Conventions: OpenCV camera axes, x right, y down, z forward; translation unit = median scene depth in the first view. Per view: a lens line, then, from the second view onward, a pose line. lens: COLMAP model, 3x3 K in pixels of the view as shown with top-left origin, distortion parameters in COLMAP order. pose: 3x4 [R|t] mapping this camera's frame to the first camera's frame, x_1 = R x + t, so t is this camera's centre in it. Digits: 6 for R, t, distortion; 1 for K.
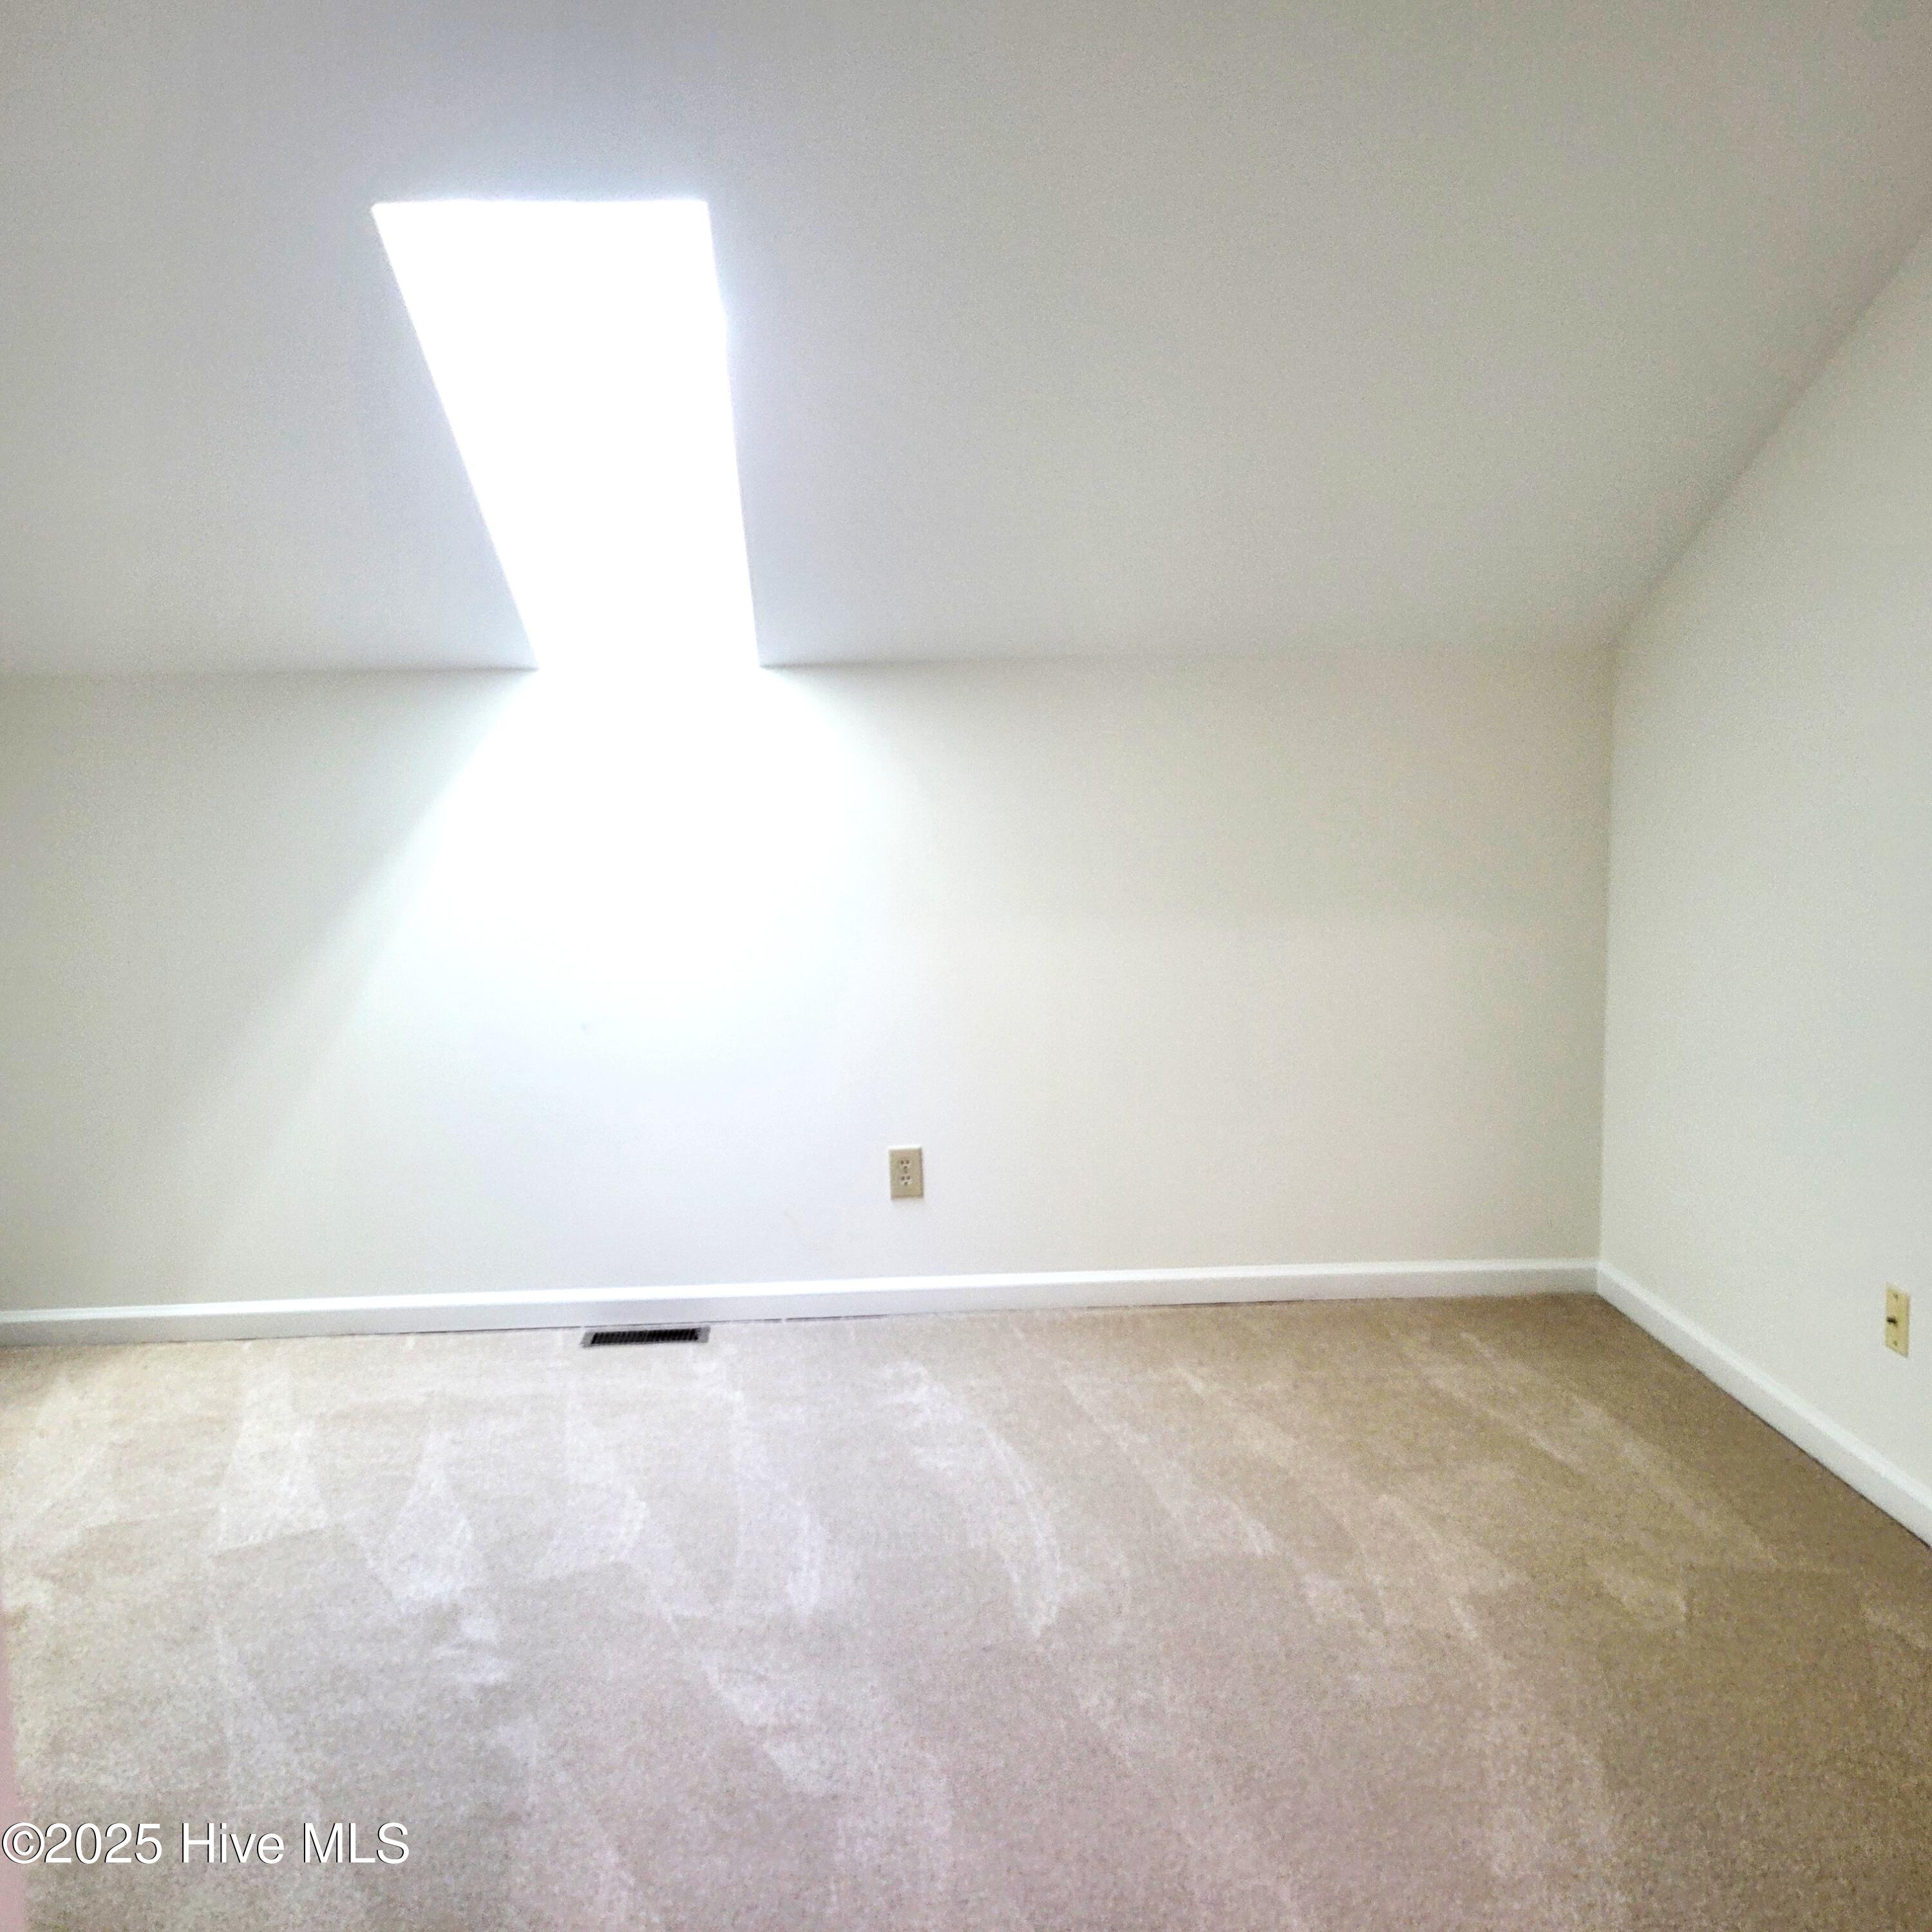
lens RADIAL K [[1876.4, 0, 950.7], [0, 1876.4, 966.6], [0, 0, 1]] dist [0.037391, 0.000000]
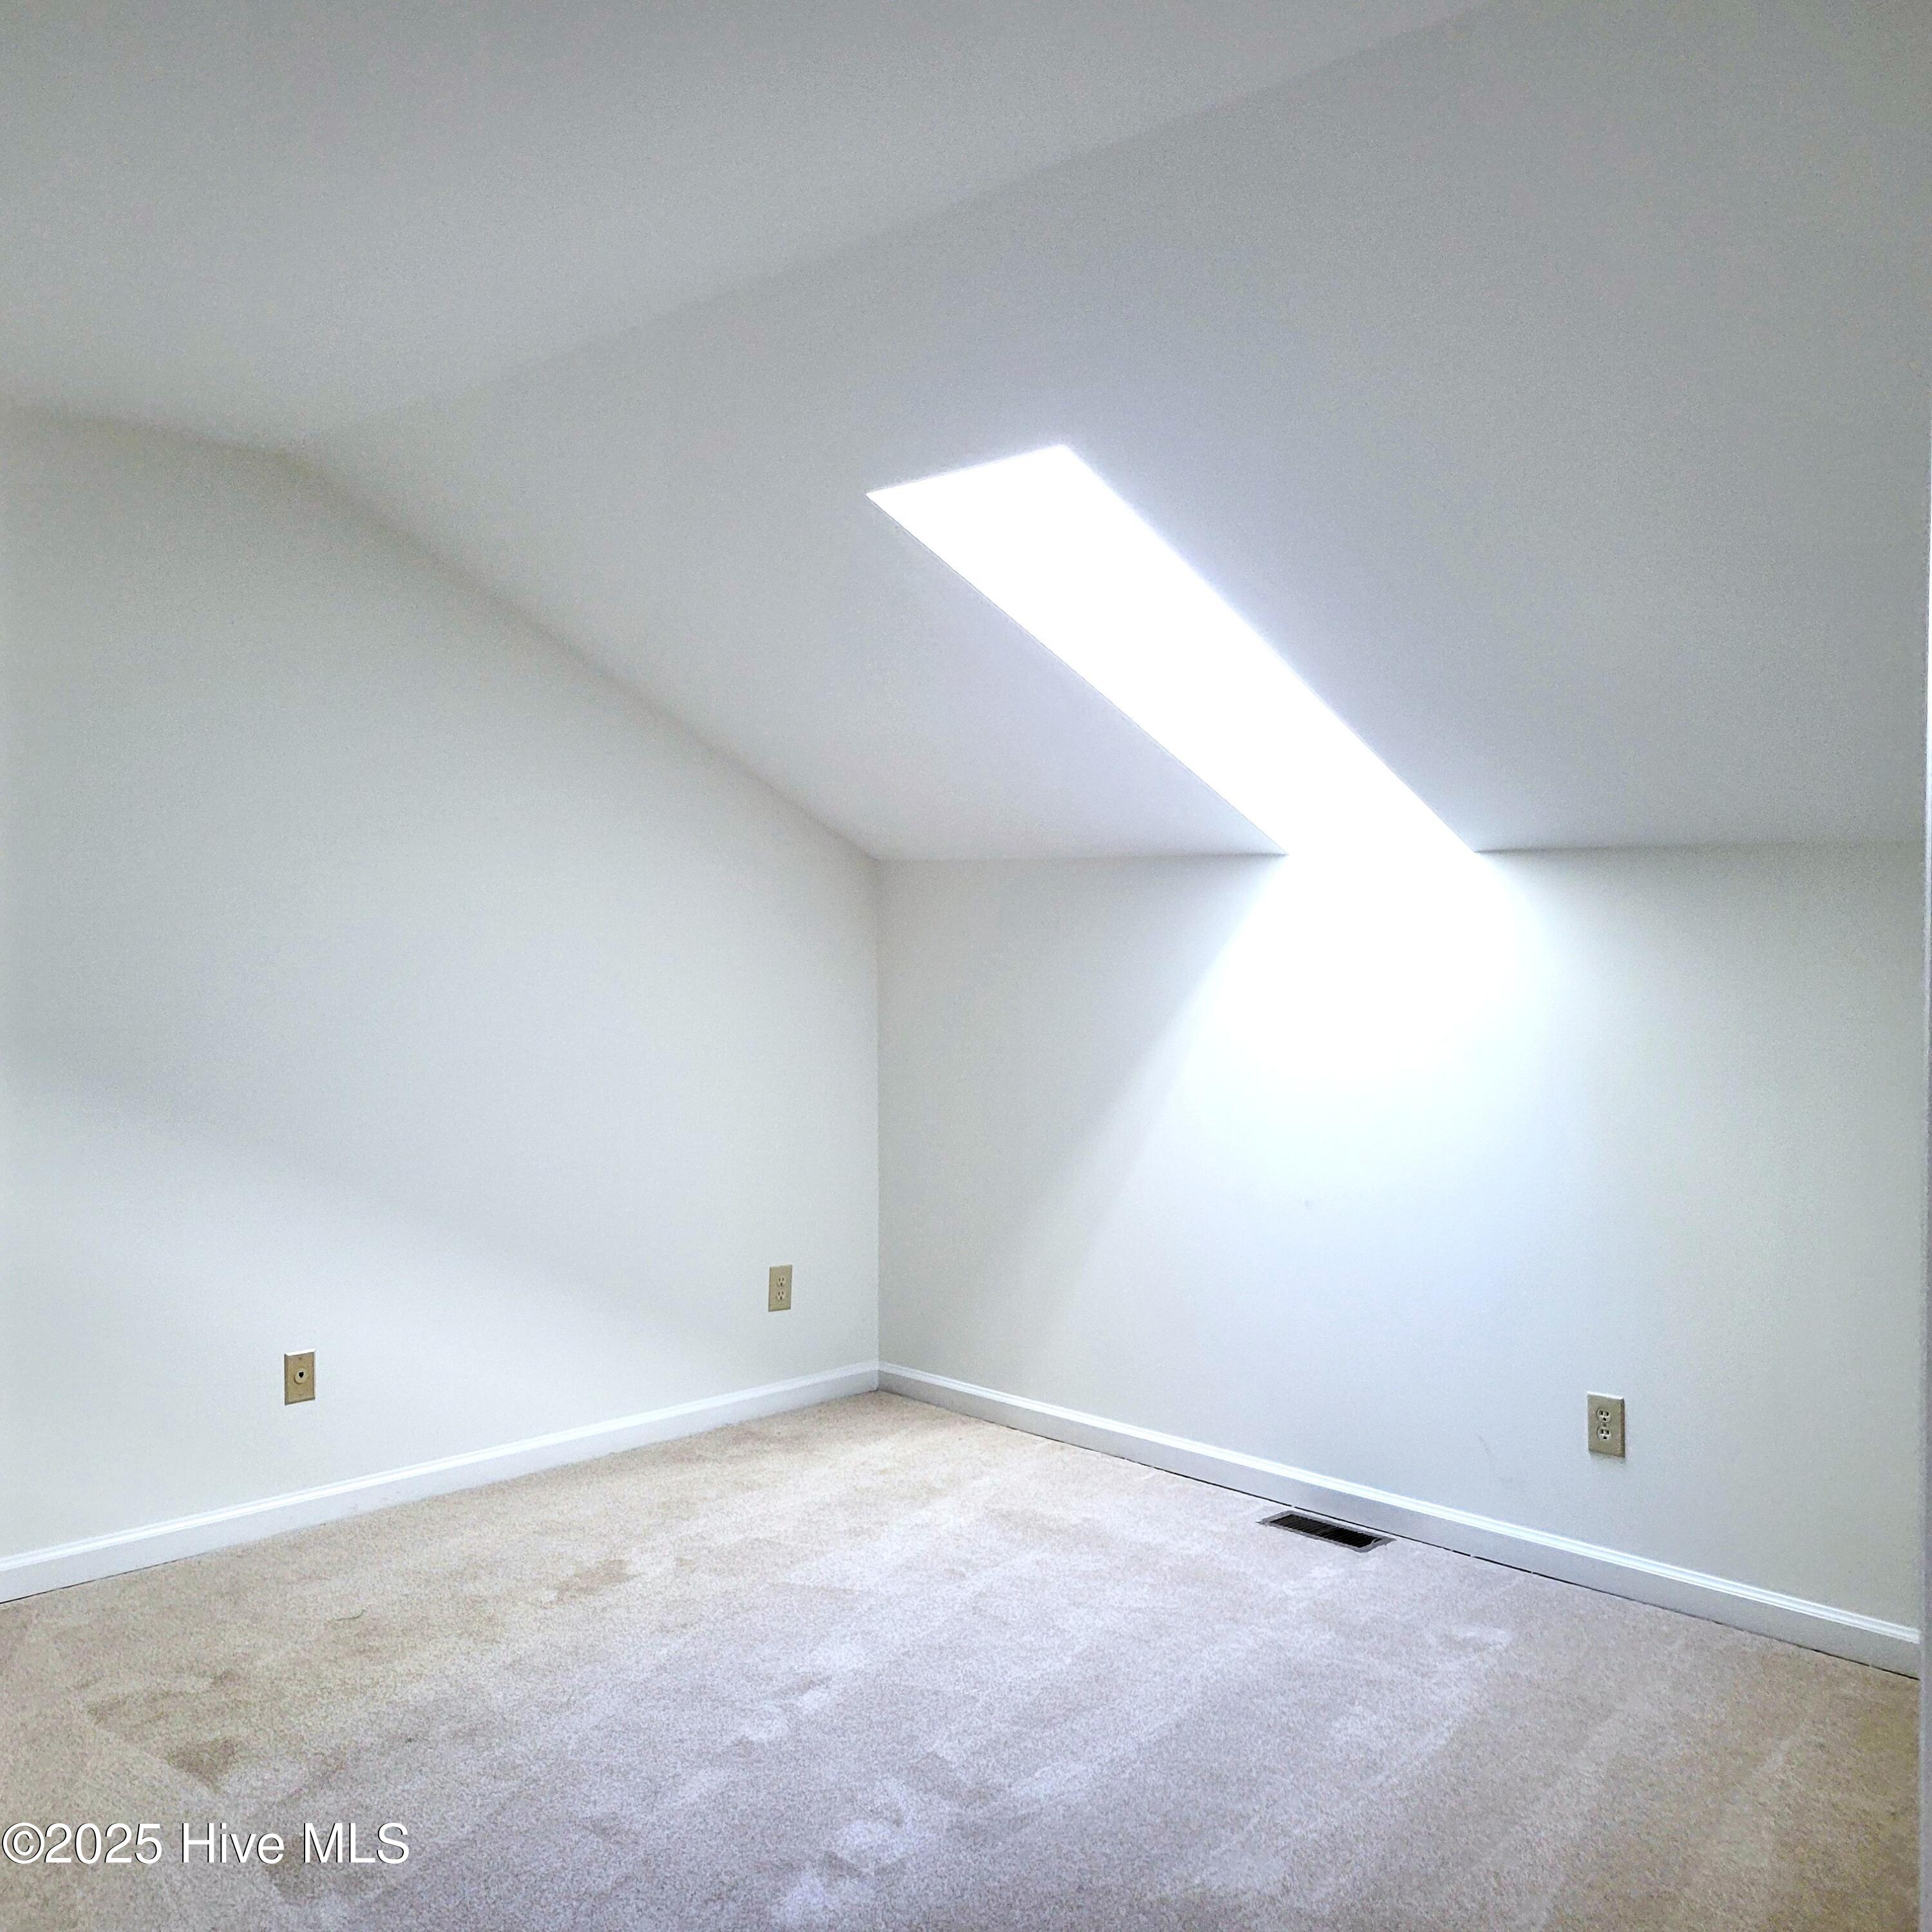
lens RADIAL K [[1876.4, 0, 948.5], [0, 1876.4, 956.4], [0, 0, 1]] dist [0.037391, 0.000000]
pose [[0.674420, 0.039324, -0.737300, 0.572676], [-0.105478, 0.993470, -0.043496, -0.049767], [0.730775, 0.107104, 0.674164, 0.221931]]
